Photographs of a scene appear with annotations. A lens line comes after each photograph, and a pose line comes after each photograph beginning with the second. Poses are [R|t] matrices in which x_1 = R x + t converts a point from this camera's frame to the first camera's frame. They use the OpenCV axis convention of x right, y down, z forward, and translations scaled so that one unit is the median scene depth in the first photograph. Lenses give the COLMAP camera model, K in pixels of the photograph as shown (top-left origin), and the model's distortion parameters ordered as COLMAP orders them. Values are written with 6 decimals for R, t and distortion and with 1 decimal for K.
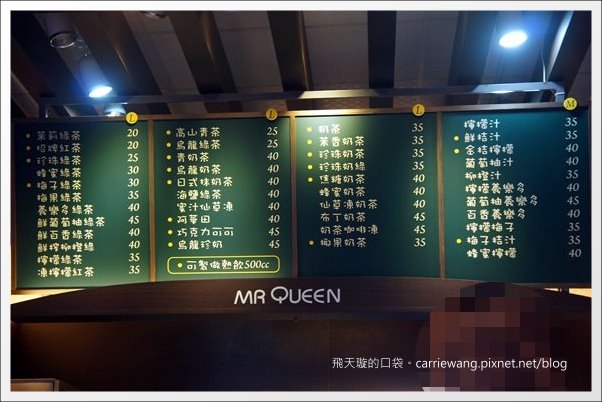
lens RADIAL K [[947.8, 0, 300.7], [0, 947.8, 201.0], [0, 0, 1]] dist [0.167485, 0.000000]
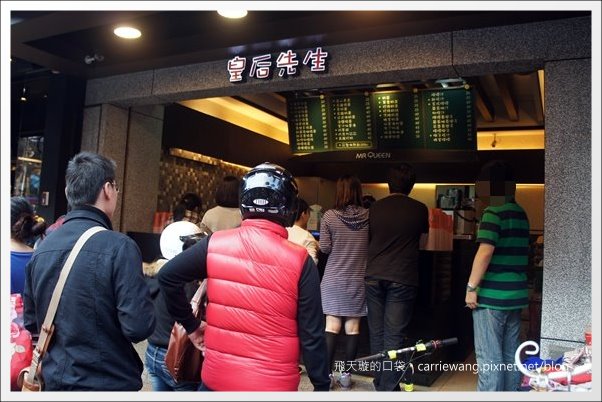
lens RADIAL K [[466.0, 0, 301.3], [0, 466.0, 201.2], [0, 0, 1]] dist [-0.048053, -0.000705]
pose [[0.944415, 0.021589, -0.328046, 0.256449], [0.045736, 0.979510, 0.196133, -0.056196], [0.325558, -0.200234, 0.924077, -0.460272]]
